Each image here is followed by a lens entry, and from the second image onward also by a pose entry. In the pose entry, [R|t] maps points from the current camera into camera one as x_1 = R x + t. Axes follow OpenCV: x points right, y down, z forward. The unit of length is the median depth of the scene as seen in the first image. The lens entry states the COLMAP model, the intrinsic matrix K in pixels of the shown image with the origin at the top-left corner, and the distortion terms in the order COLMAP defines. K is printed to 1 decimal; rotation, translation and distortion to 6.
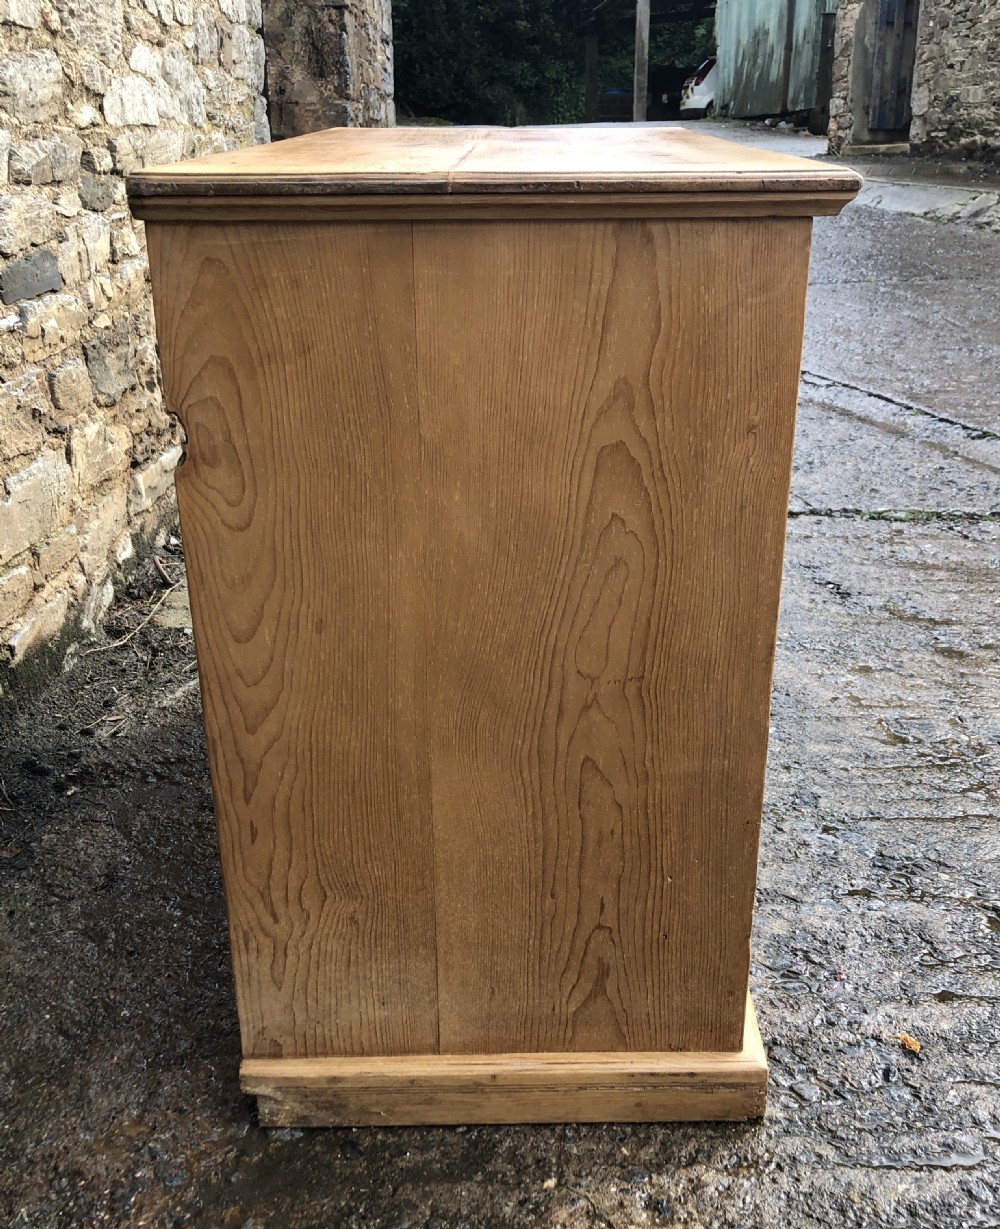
lens RADIAL K [[1293.7, 0, 536.3], [0, 1293.7, 682.9], [0, 0, 1]] dist [0.014283, 0.027187]
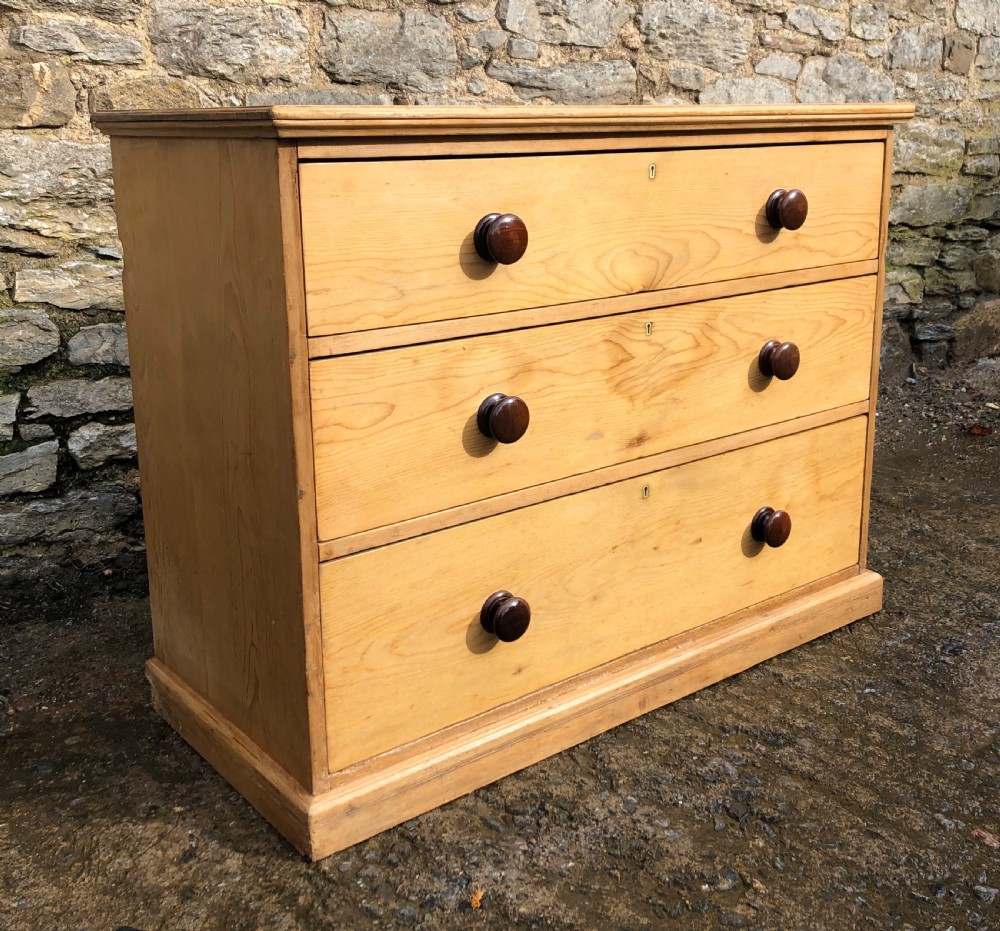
lens RADIAL K [[1155.1, 0, 538.9], [0, 1155.1, 393.6], [0, 0, 1]] dist [0.016522, -0.019911]
pose [[0.626164, 0.181575, -0.758254, 0.645316], [-0.317894, 0.947456, -0.035633, -0.064192], [0.711943, 0.263357, 0.650984, 0.209289]]
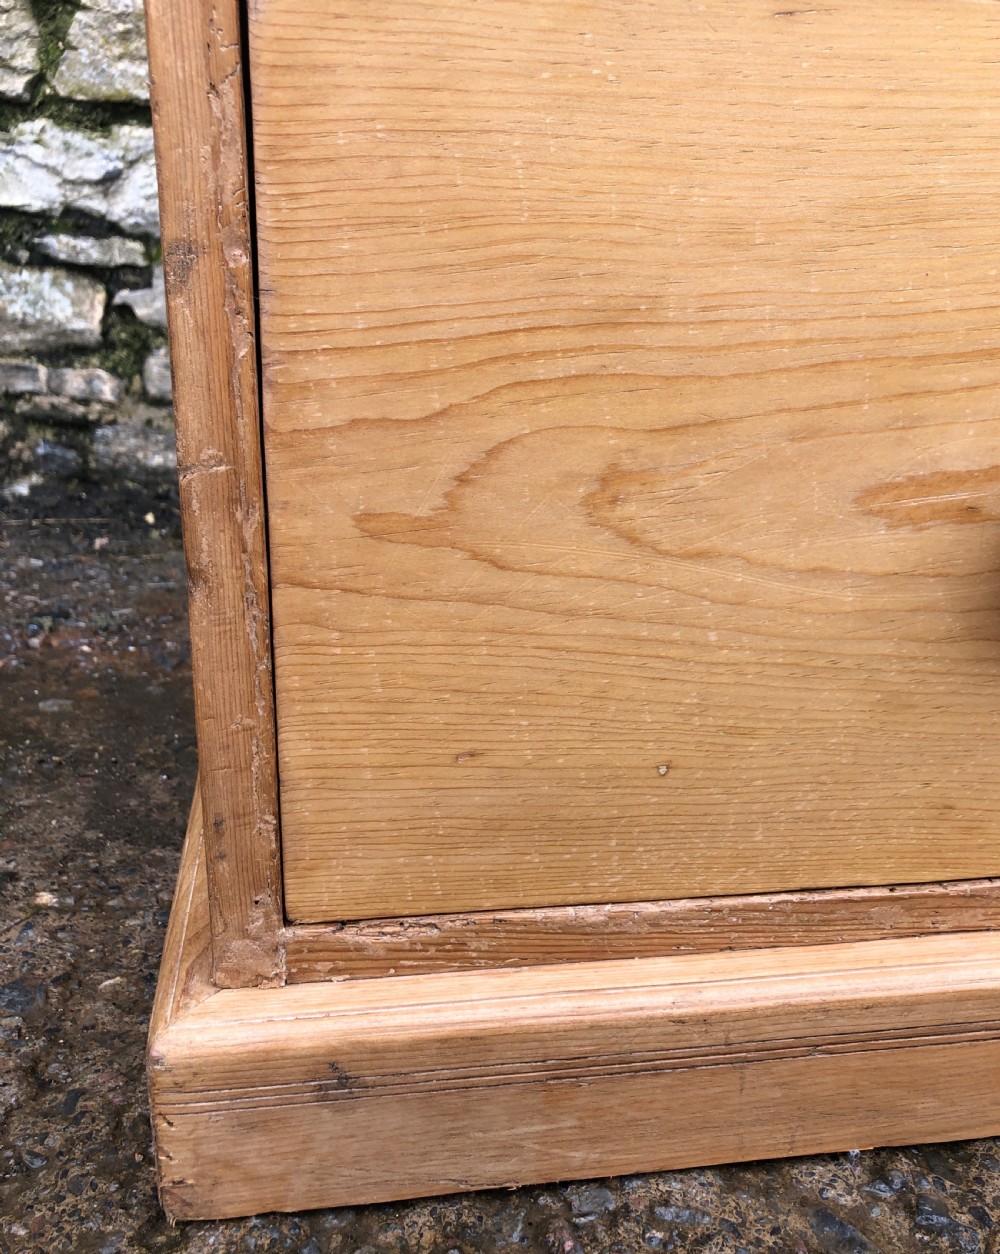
lens RADIAL K [[1161.7, 0, 503.2], [0, 1161.7, 643.1], [0, 0, 1]] dist [0.003623, 0.000728]
pose [[0.158466, 0.317566, -0.934901, 0.254217], [-0.426314, 0.876064, 0.225320, 0.069559], [0.890587, 0.362856, 0.274209, 0.585111]]
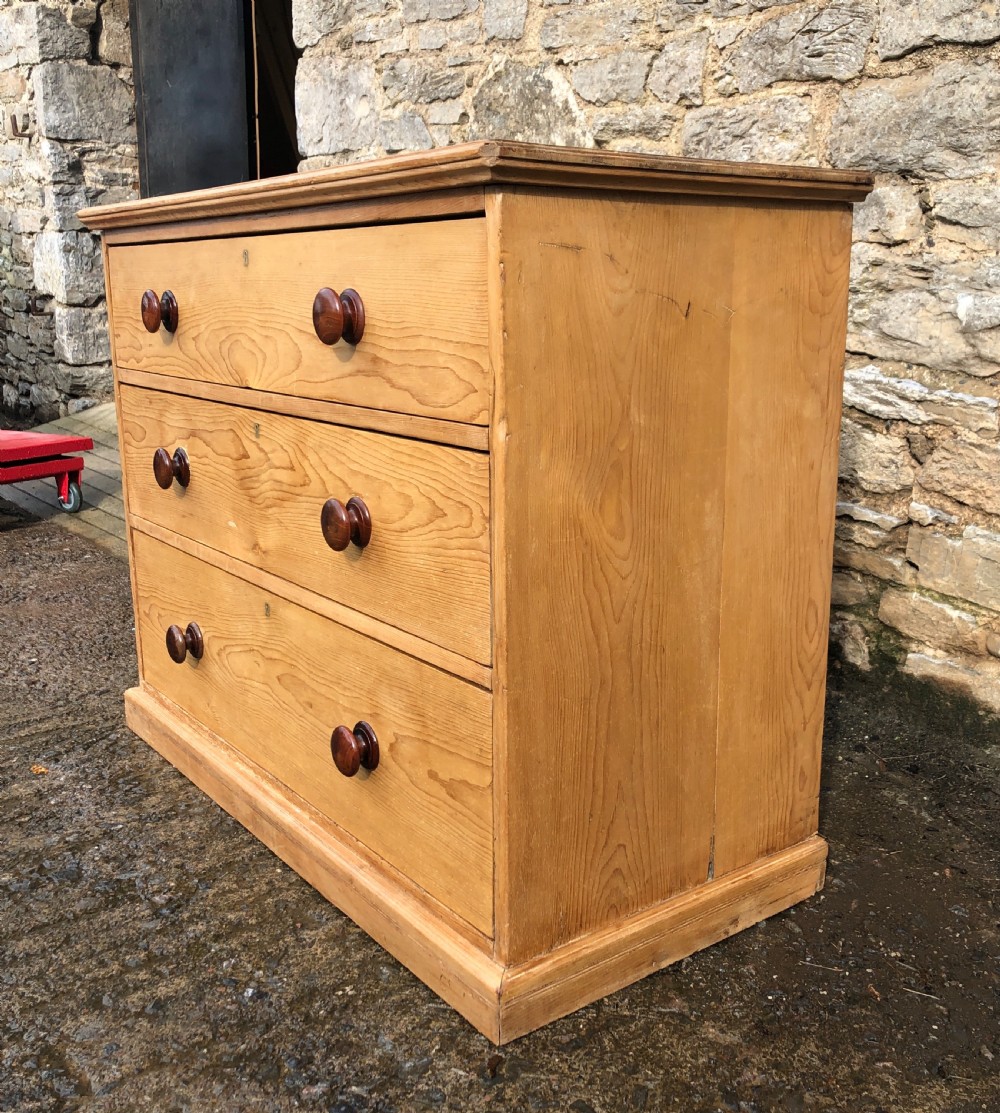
lens RADIAL K [[1179.6, 0, 544.6], [0, 1179.6, 569.1], [0, 0, 1]] dist [0.018667, -0.012280]
pose [[-0.796745, 0.144928, -0.586680, 0.397097], [-0.247229, 0.807688, 0.535274, -0.525799], [0.551430, 0.571521, -0.607691, 1.351980]]
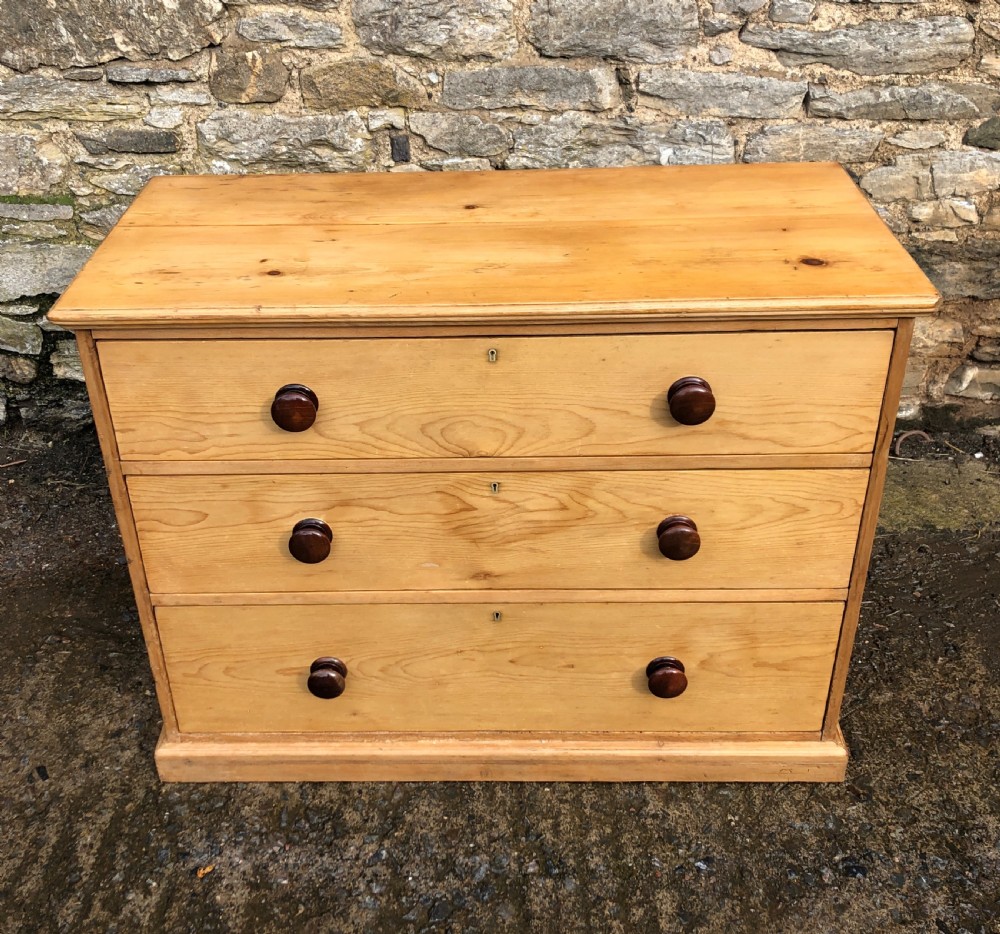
lens RADIAL K [[1157.9, 0, 479.8], [0, 1157.9, 431.8], [0, 0, 1]] dist [0.040364, -0.076922]
pose [[-0.020780, 0.524133, -0.851383, 0.756138], [-0.395038, 0.777969, 0.488579, -0.573180], [0.918430, 0.346482, 0.190886, 0.579524]]
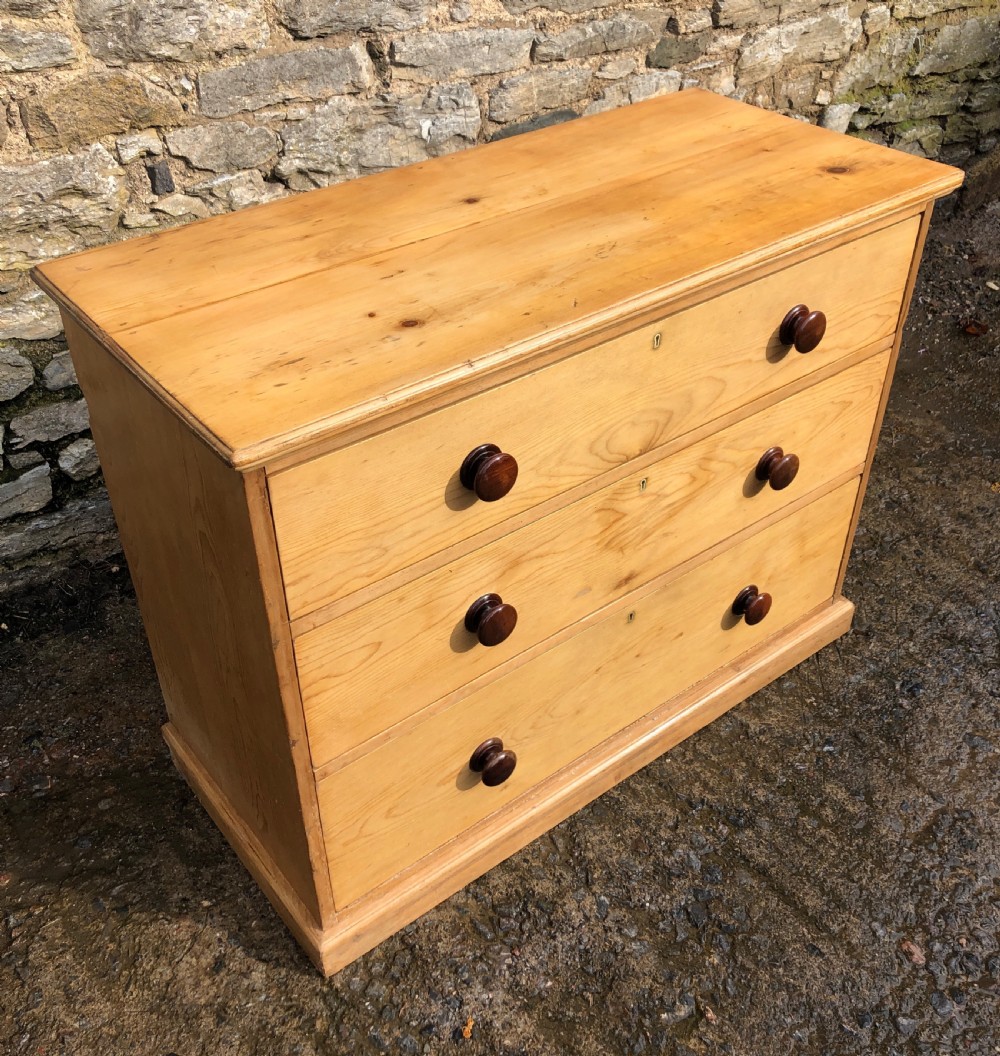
lens RADIAL K [[1095.8, 0, 503.3], [0, 1095.8, 510.8], [0, 0, 1]] dist [-0.015320, 0.066208]
pose [[0.609482, 0.474525, -0.635105, 0.495992], [-0.323743, 0.880223, 0.346985, -0.356761], [0.723687, -0.005871, 0.690104, 0.204271]]
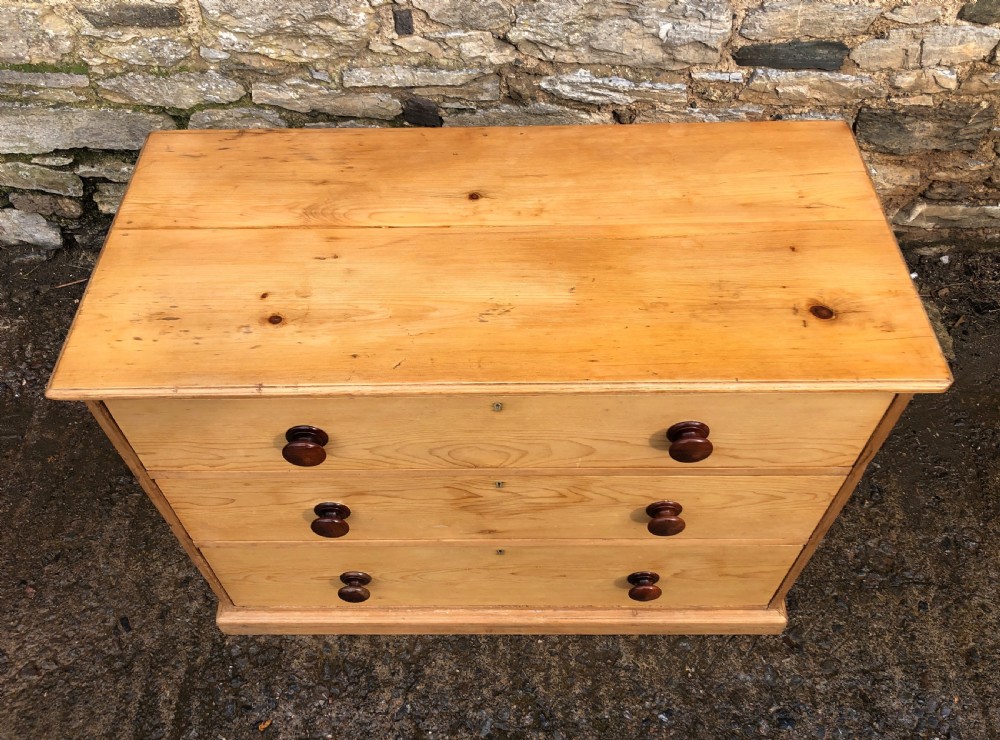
lens RADIAL K [[862.2, 0, 494.7], [0, 862.2, 336.2], [0, 0, 1]] dist [0.001503, 0.031853]
pose [[-0.007805, 0.781321, -0.624080, 0.409233], [-0.402775, 0.568778, 0.717122, -0.678449], [0.915266, 0.256961, 0.310257, 0.524499]]
